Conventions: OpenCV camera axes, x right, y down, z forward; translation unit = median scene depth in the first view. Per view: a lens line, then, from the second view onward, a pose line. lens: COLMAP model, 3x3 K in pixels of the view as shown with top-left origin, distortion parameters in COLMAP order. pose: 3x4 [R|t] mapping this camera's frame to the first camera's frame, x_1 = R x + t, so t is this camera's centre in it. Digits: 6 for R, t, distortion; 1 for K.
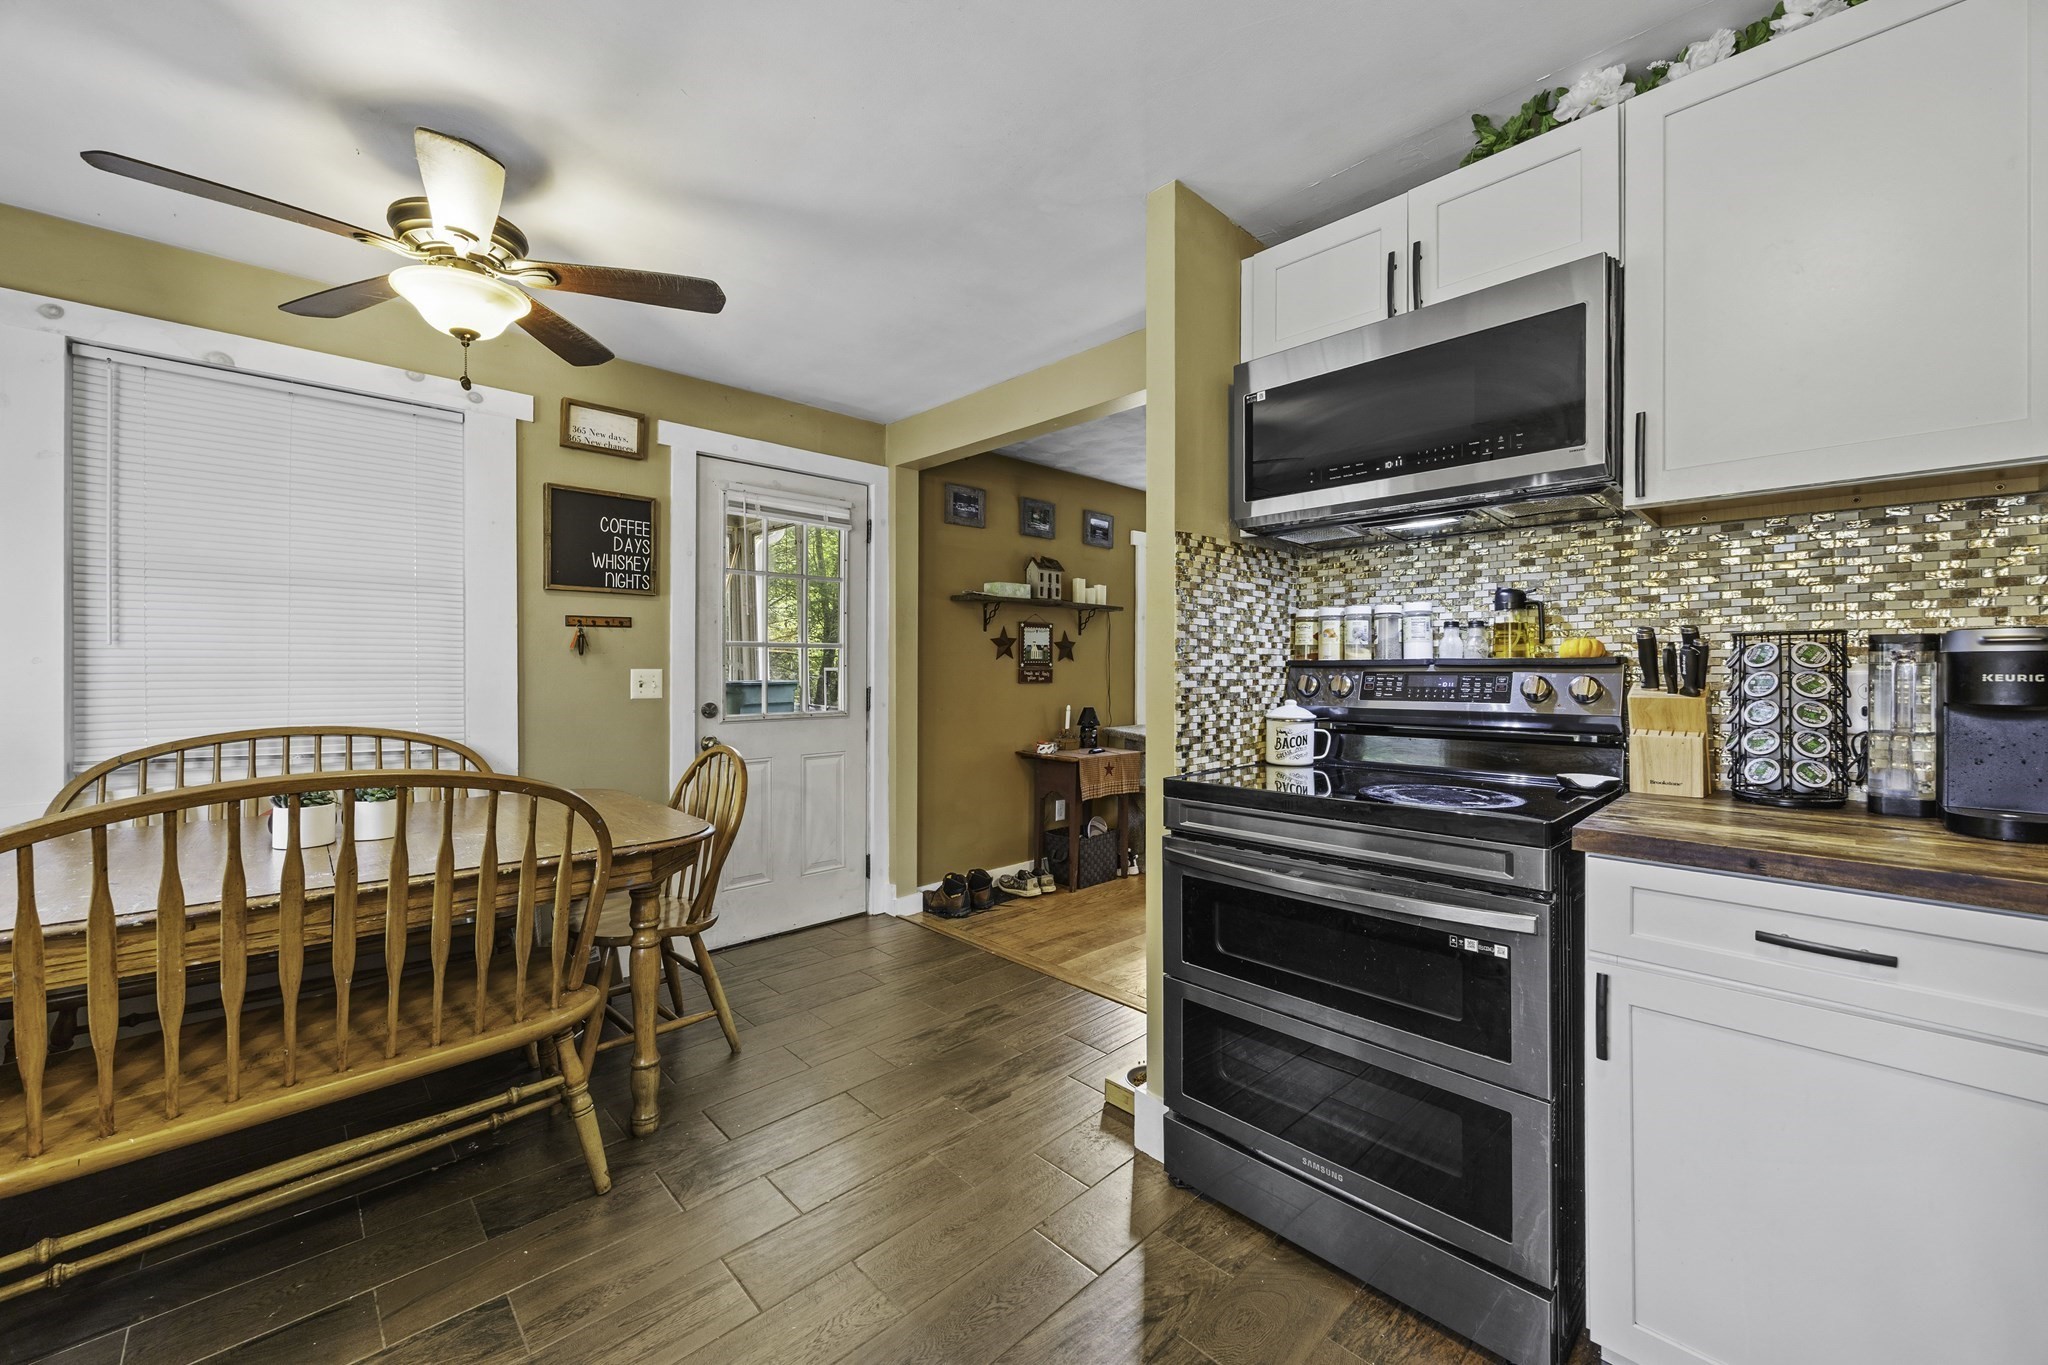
lens RADIAL K [[809.1, 0, 1025.2], [0, 809.1, 672.6], [0, 0, 1]] dist [-0.003610, -0.000185]
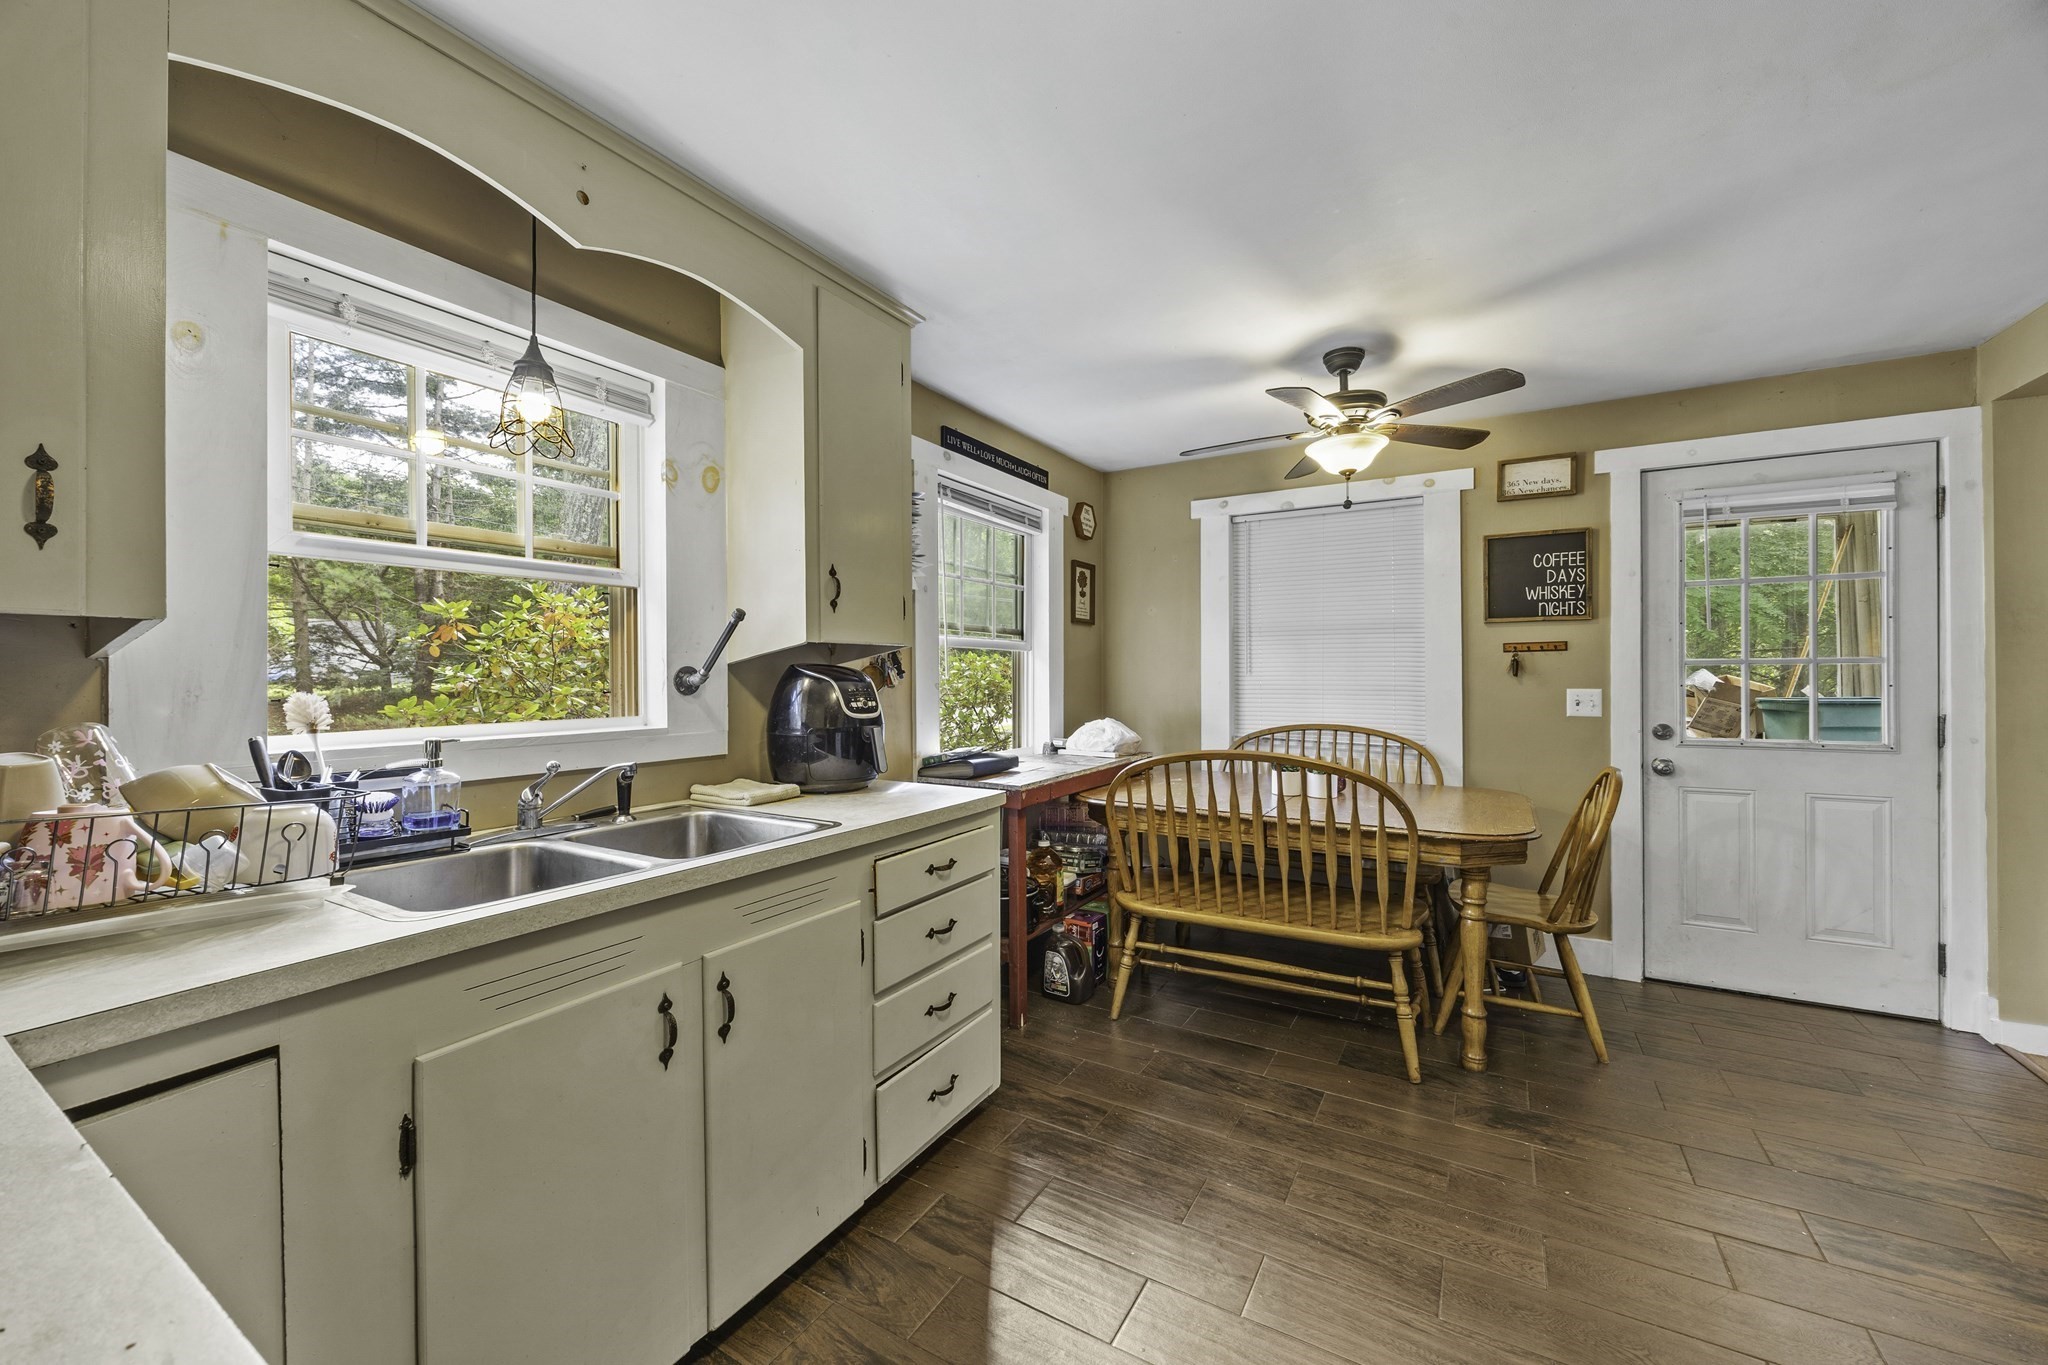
lens RADIAL K [[809.1, 0, 1020.3], [0, 809.1, 675.1], [0, 0, 1]] dist [-0.003610, -0.000185]
pose [[0.259238, 0.002068, -0.965811, 0.381084], [0.000711, 0.999997, 0.002332, -0.026618], [0.965813, -0.001291, 0.259236, 0.007357]]
